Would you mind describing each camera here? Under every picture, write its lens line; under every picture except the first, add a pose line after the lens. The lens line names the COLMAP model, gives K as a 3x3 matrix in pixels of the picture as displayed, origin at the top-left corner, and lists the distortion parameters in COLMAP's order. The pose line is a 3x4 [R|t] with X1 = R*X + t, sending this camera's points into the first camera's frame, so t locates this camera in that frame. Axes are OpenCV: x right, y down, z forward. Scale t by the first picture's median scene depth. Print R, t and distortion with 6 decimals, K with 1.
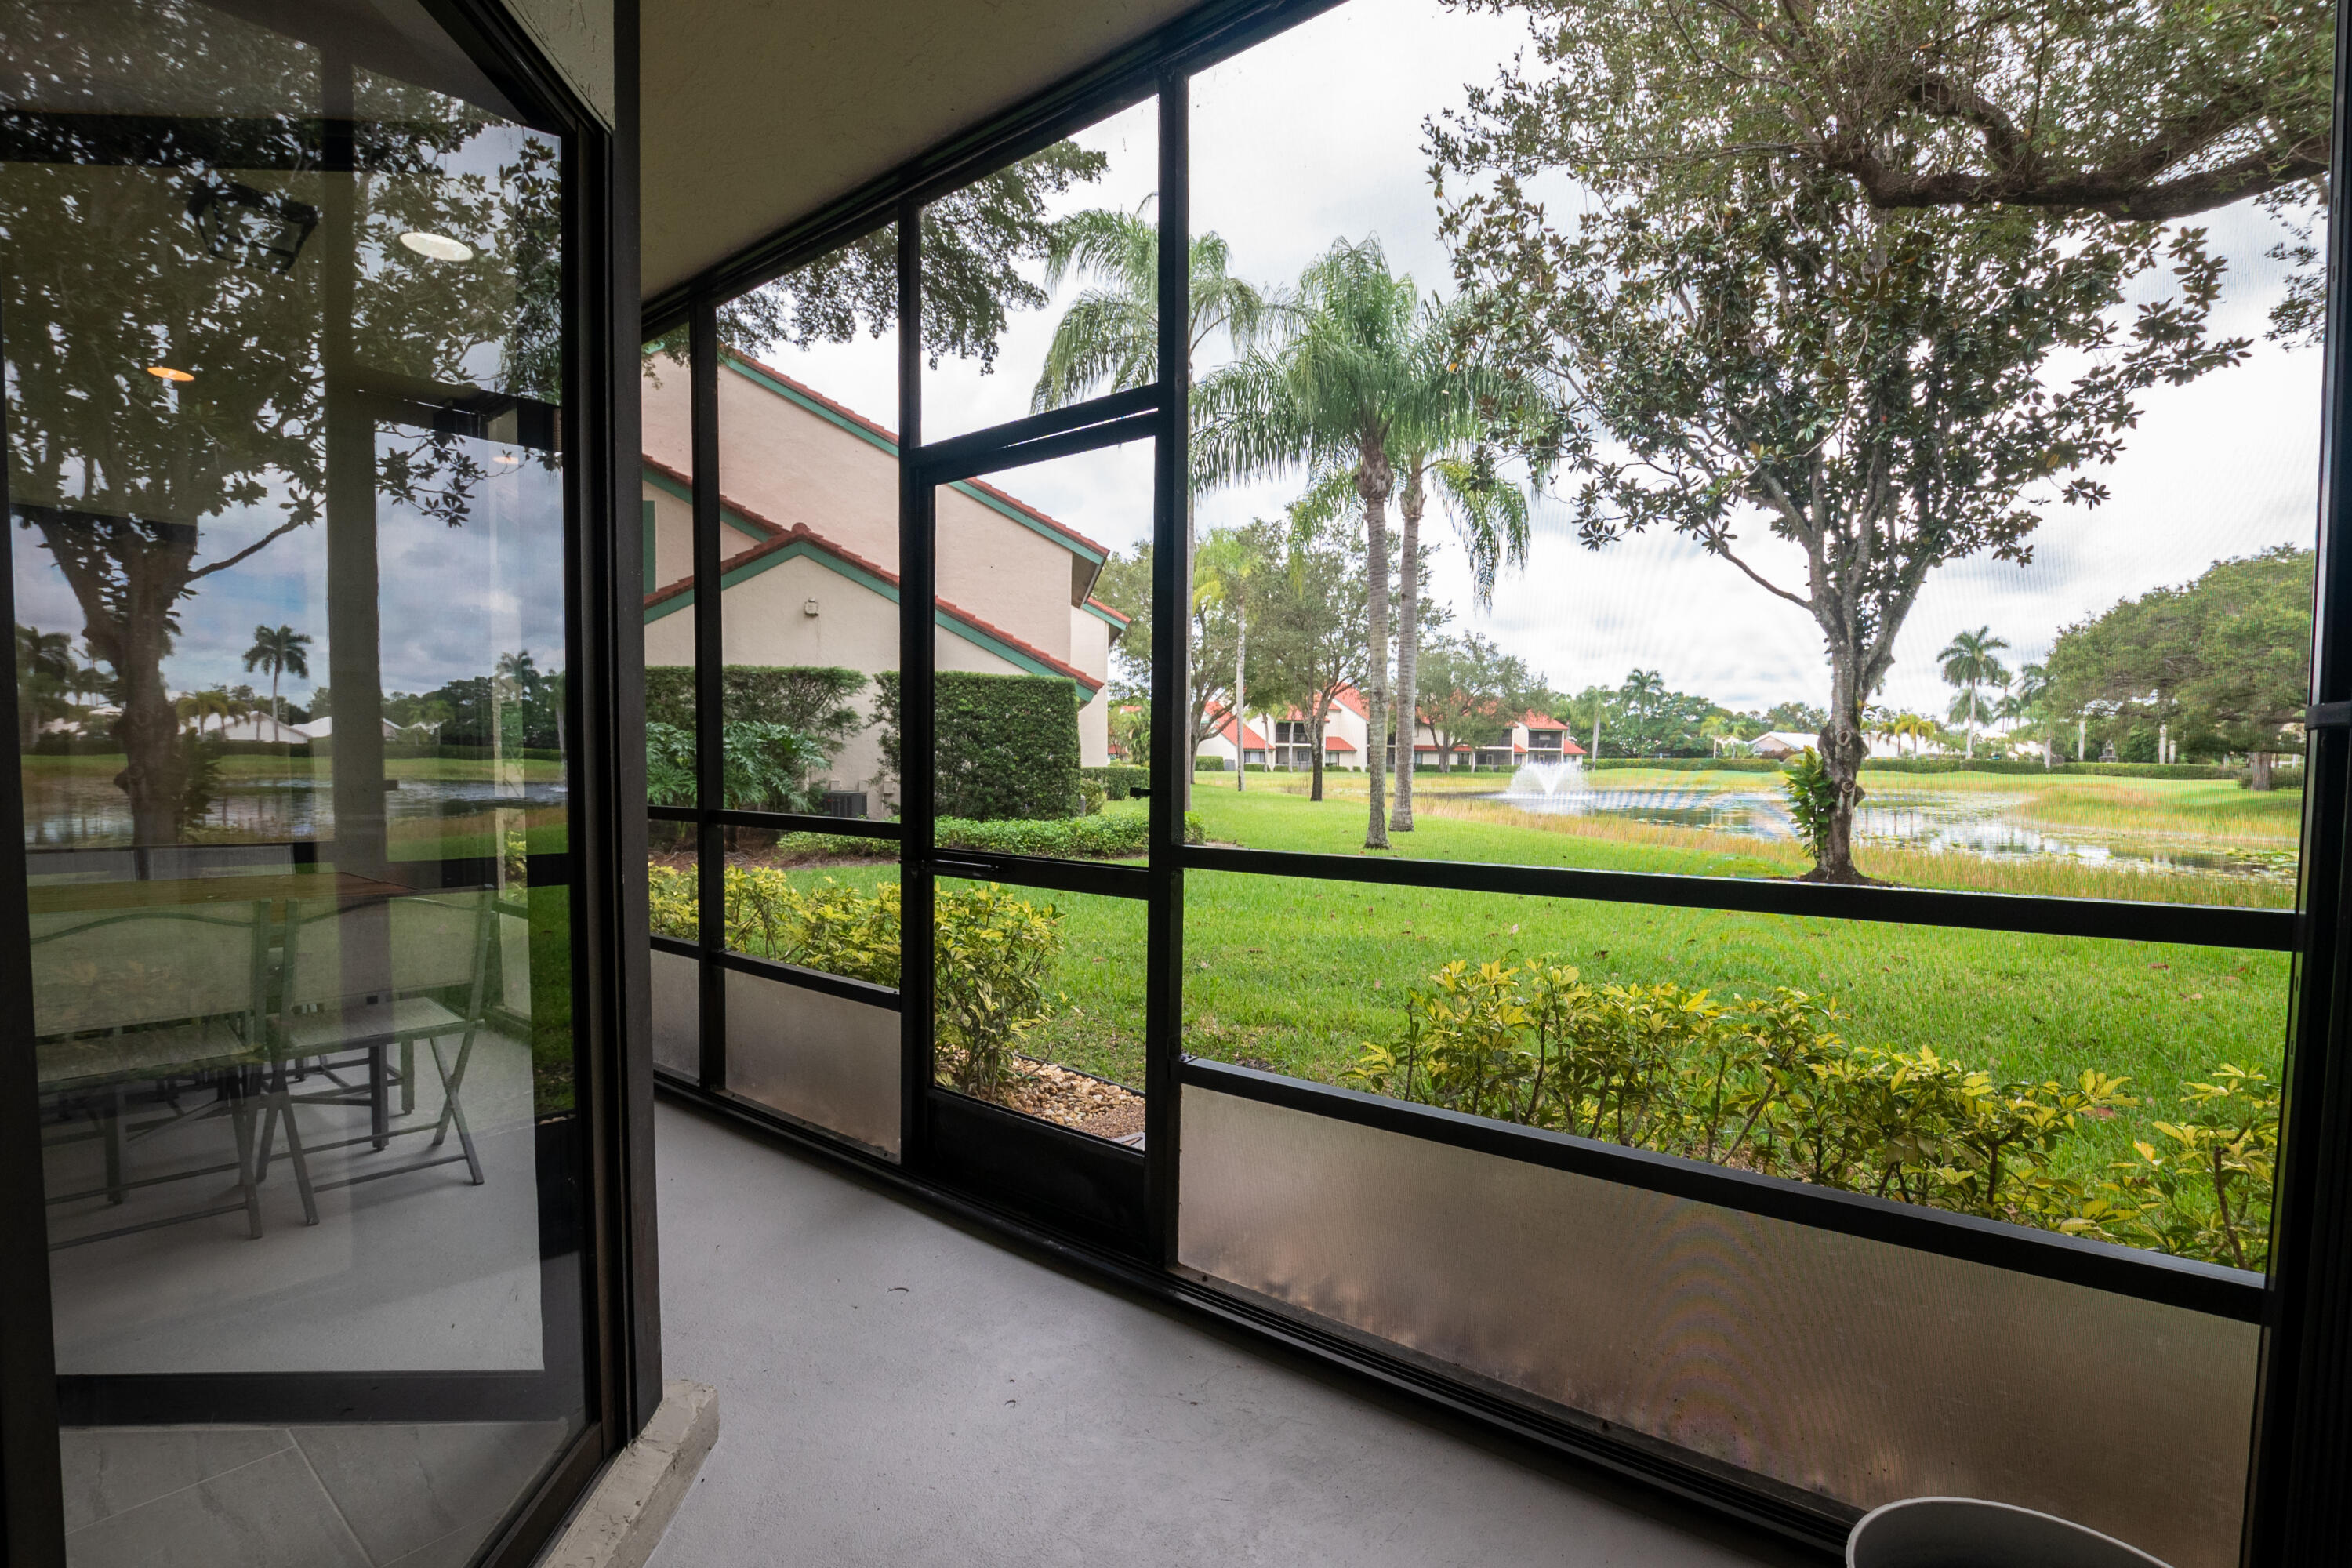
lens RADIAL K [[1095.2, 0, 1184.9], [0, 1095.2, 816.1], [0, 0, 1]] dist [-0.000625, 0.000482]
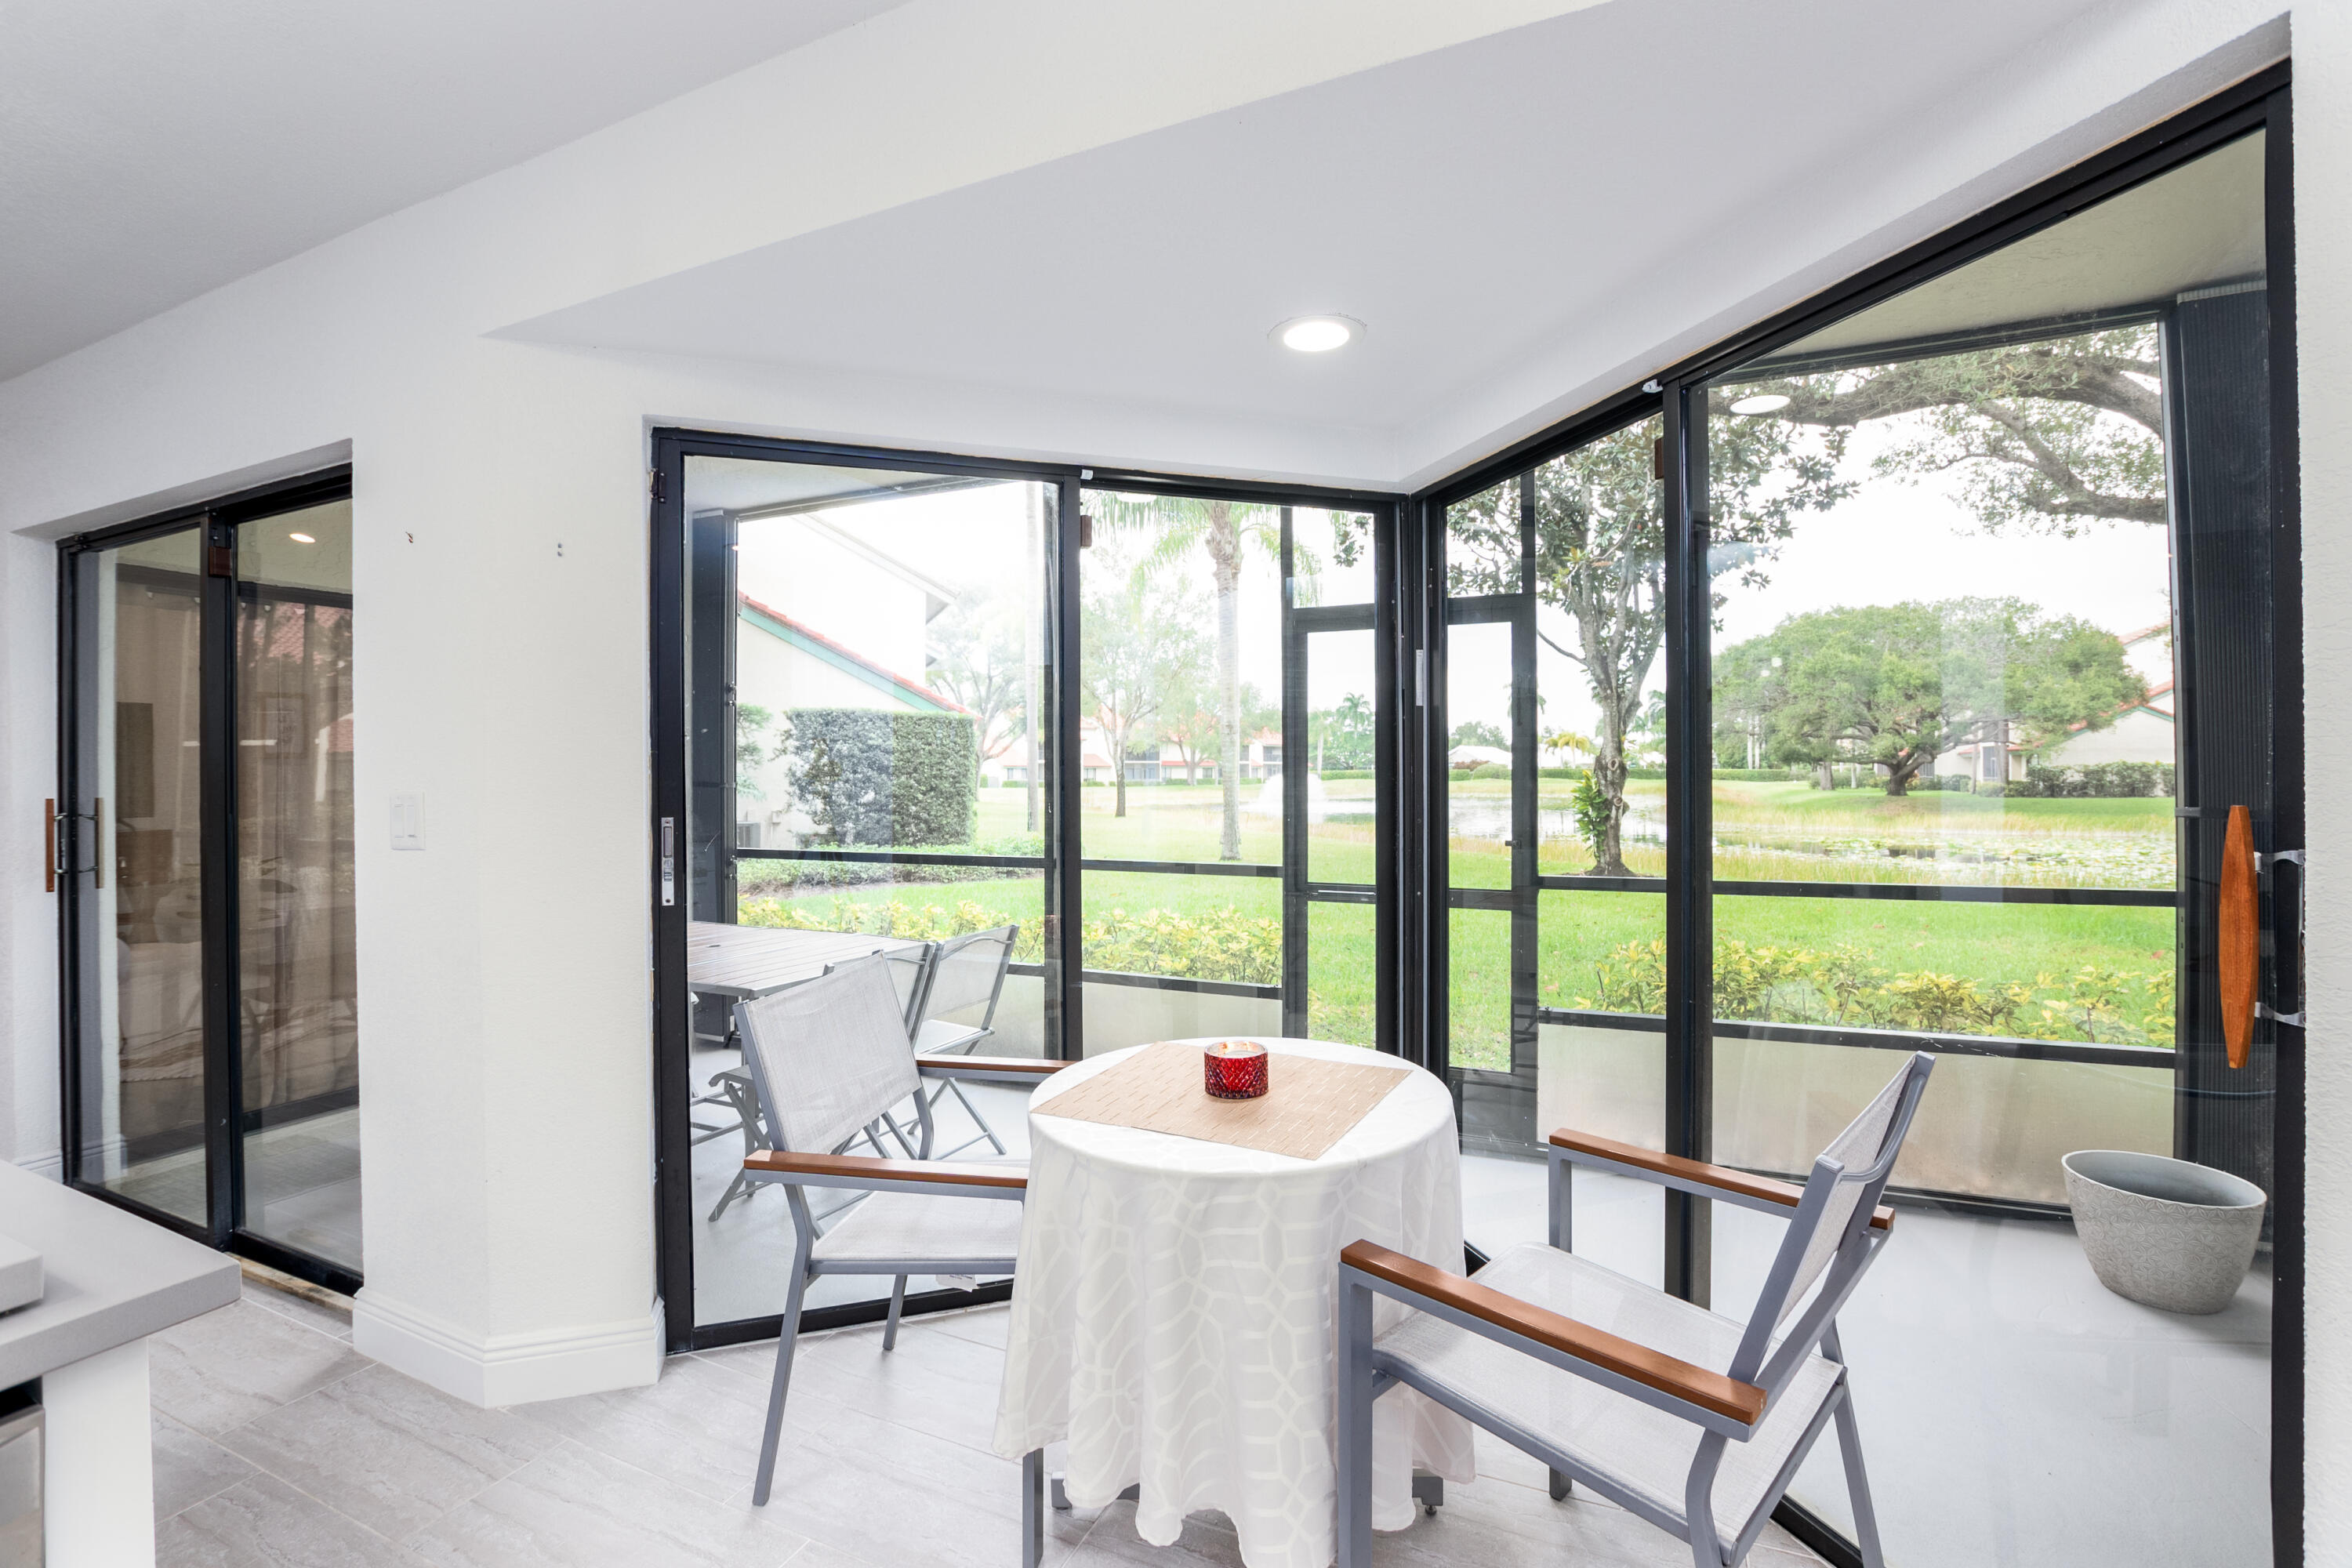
lens RADIAL K [[1025.4, 0, 1164.1], [0, 1025.4, 778.7], [0, 0, 1]] dist [-0.025653, 0.004330]
pose [[0.979142, -0.014332, 0.202673, -0.161702], [0.024131, 0.998652, -0.045960, -0.011492], [-0.201741, 0.049892, 0.978167, -0.071896]]
